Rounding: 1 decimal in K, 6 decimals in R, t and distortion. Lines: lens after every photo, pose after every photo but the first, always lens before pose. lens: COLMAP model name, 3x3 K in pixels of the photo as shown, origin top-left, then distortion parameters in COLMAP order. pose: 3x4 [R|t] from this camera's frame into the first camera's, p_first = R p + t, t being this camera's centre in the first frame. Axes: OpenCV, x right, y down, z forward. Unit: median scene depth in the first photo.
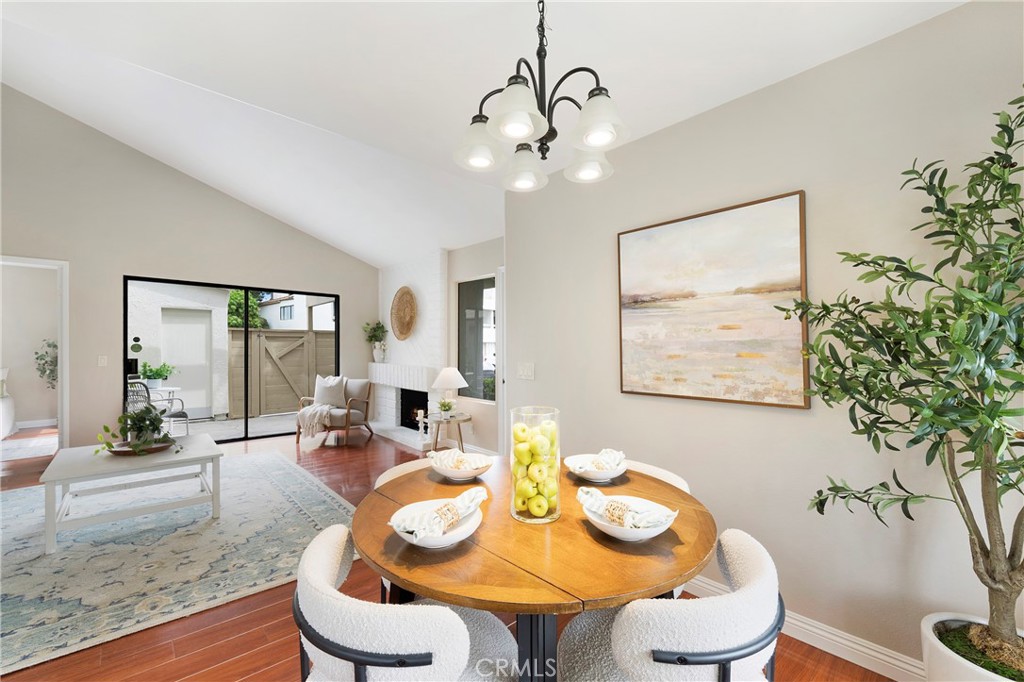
lens RADIAL K [[421.9, 0, 498.5], [0, 421.9, 342.5], [0, 0, 1]] dist [-0.001979, -0.000537]
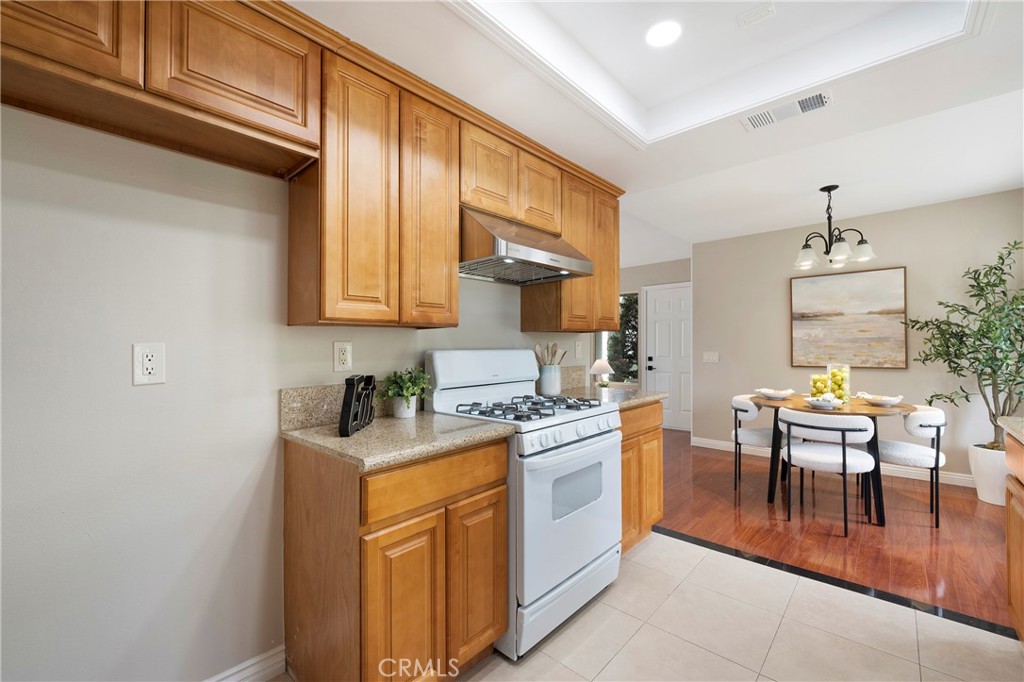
lens RADIAL K [[436.8, 0, 516.9], [0, 436.8, 347.1], [0, 0, 1]] dist [0.011840, -0.000265]
pose [[0.993026, -0.009182, 0.117540, -1.185324], [0.007698, 0.999885, 0.013072, 0.001054], [-0.117647, -0.012076, 0.992982, -0.782741]]
